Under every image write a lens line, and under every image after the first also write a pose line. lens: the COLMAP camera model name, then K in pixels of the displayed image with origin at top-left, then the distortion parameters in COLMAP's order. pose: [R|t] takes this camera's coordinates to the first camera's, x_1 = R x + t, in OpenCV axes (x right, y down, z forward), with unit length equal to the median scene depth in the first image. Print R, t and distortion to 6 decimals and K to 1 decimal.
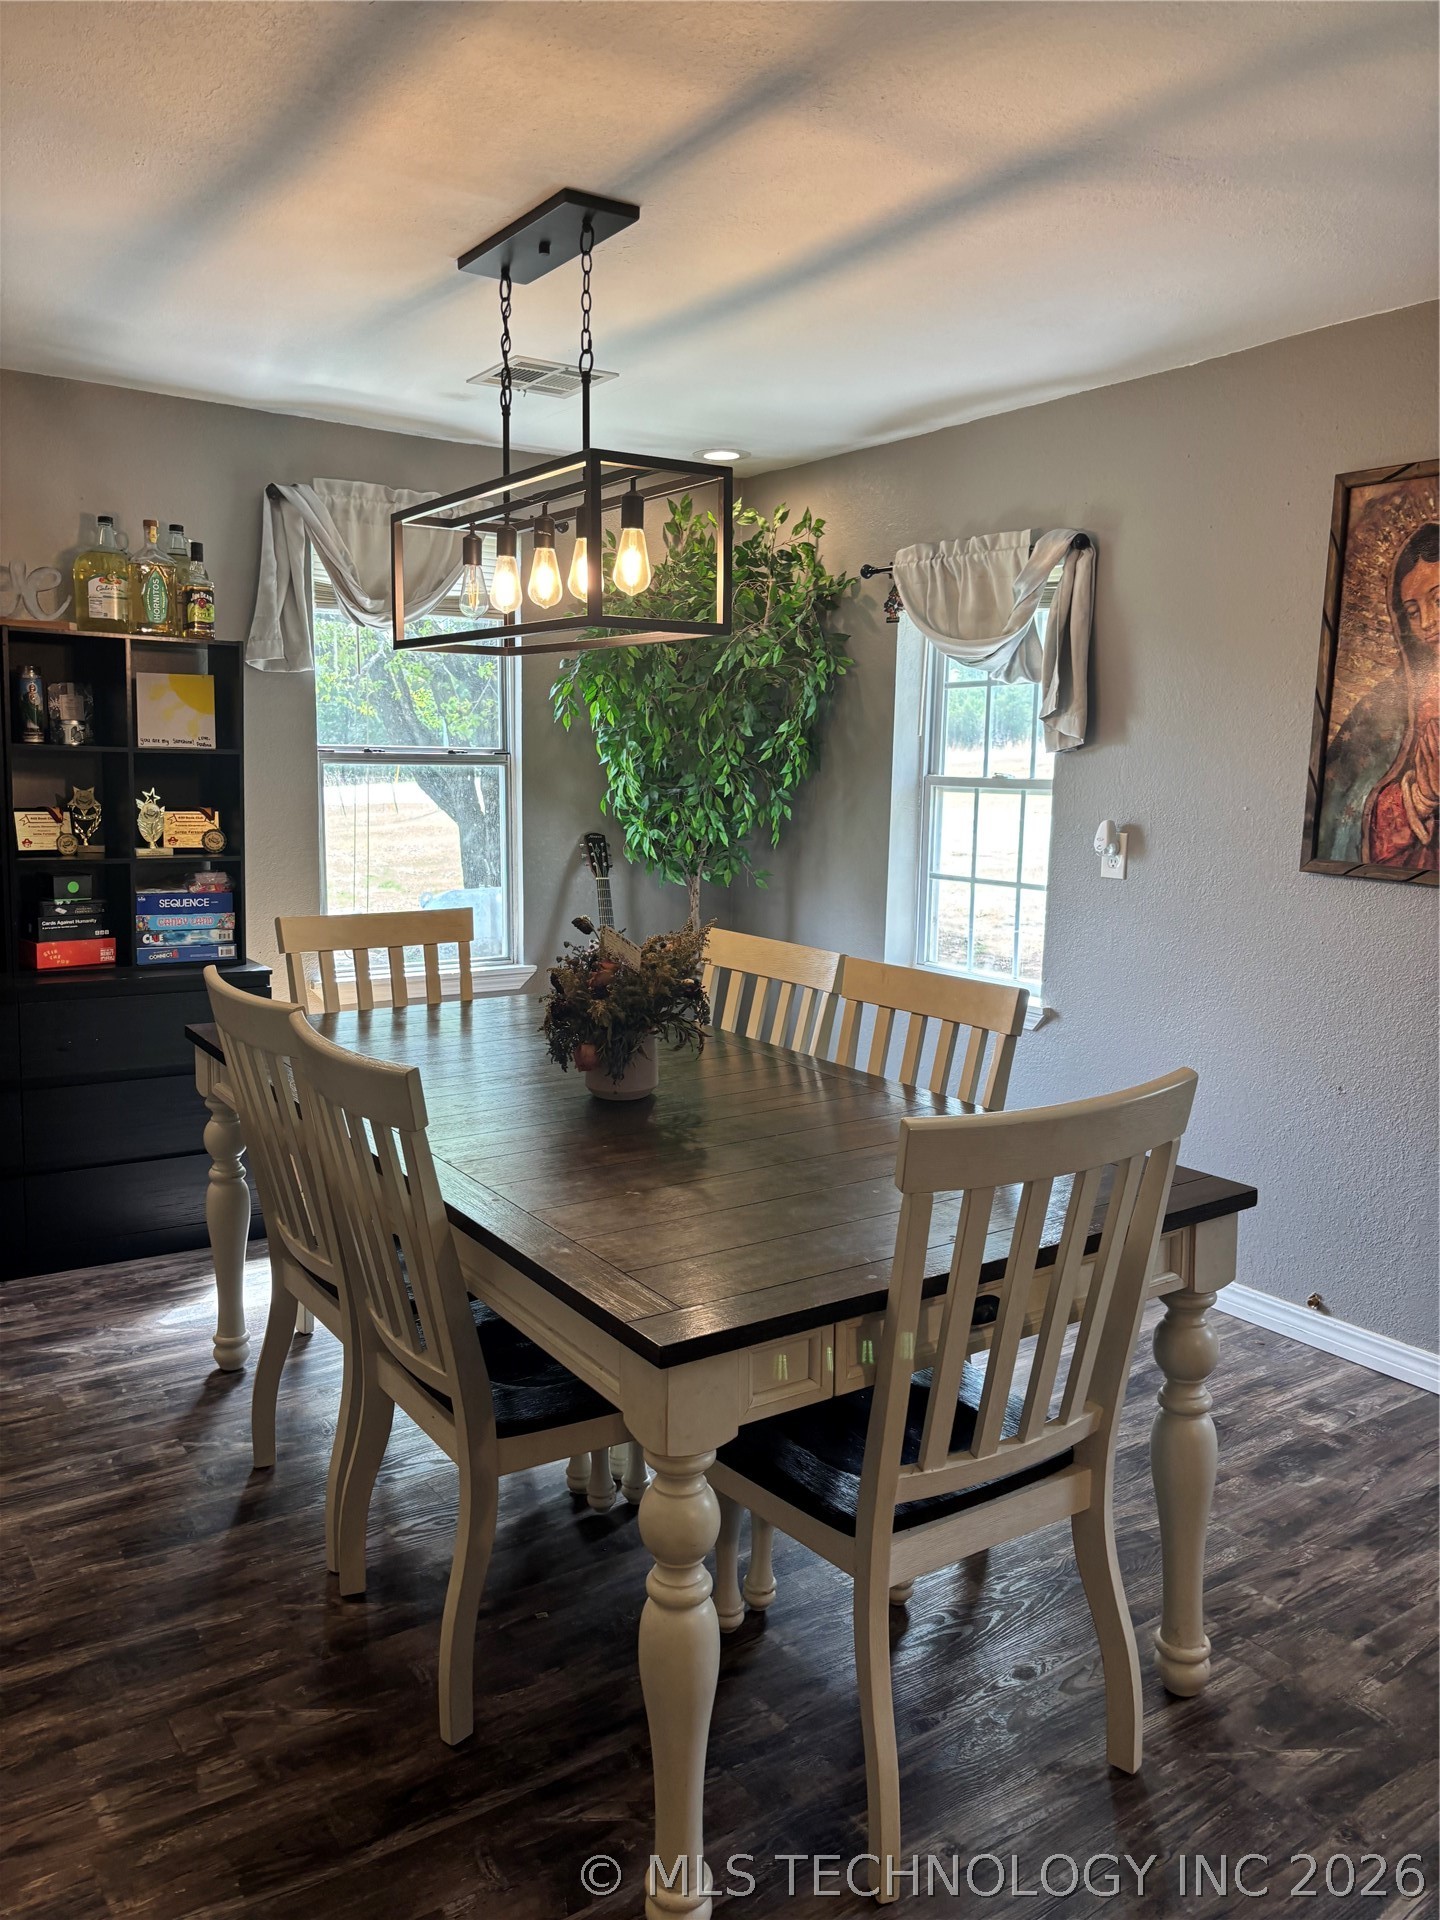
lens RADIAL K [[1461.7, 0, 720.0], [0, 1461.7, 960.0], [0, 0, 1]] dist [0.024297, 0.000939]
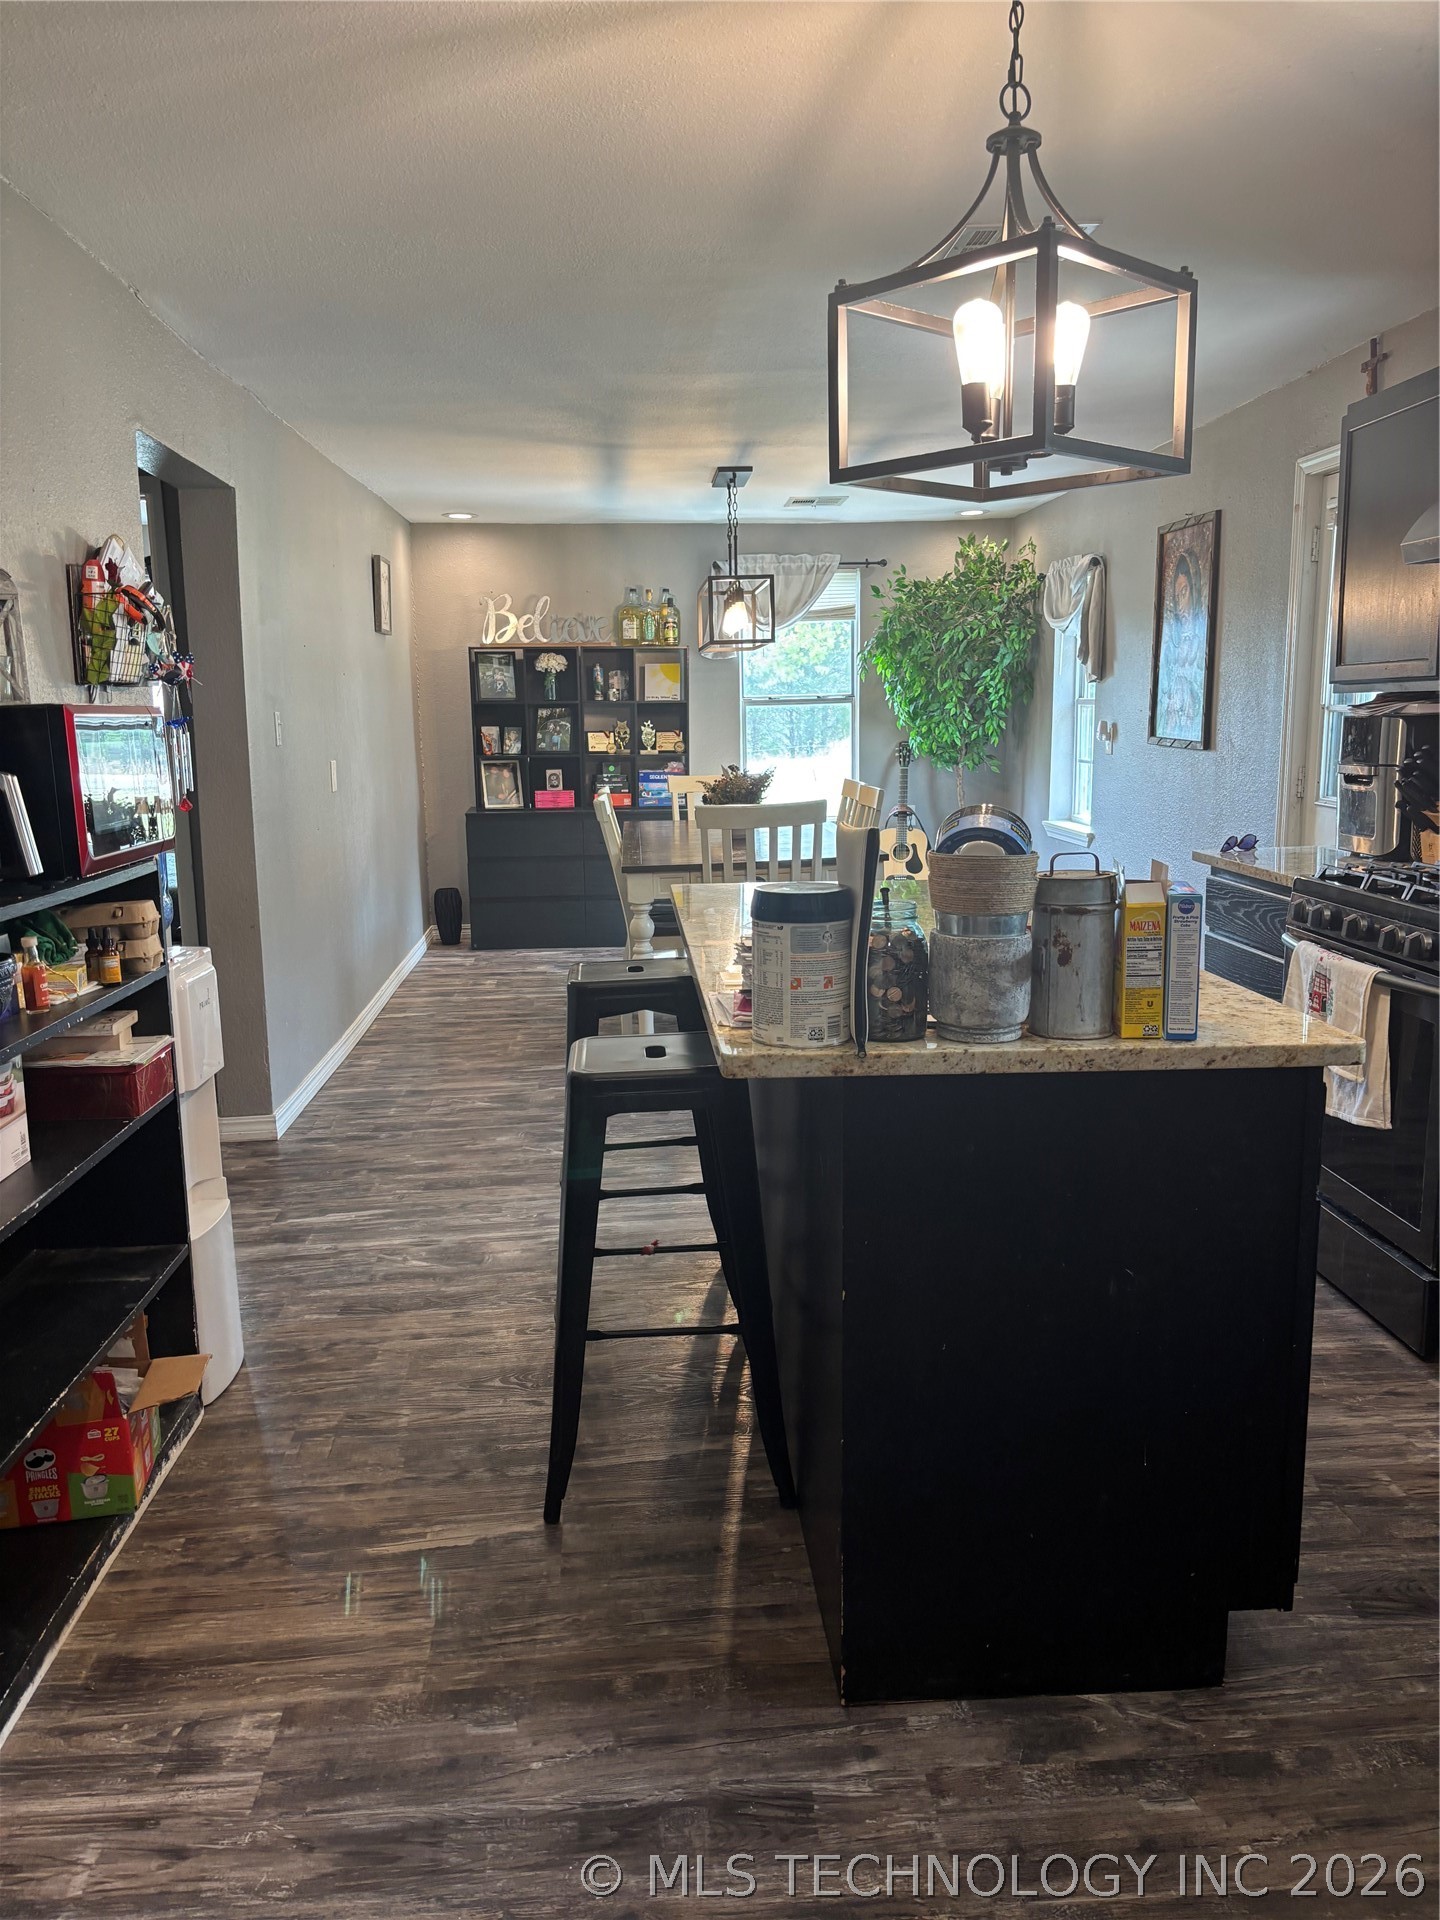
lens RADIAL K [[1461.7, 0, 720.0], [0, 1461.7, 960.0], [0, 0, 1]] dist [0.024297, 0.000939]
pose [[0.863386, 0.048440, -0.502214, 0.732741], [-0.033925, 0.998702, 0.038005, 0.134426], [0.503403, -0.015776, 0.863908, -0.711202]]
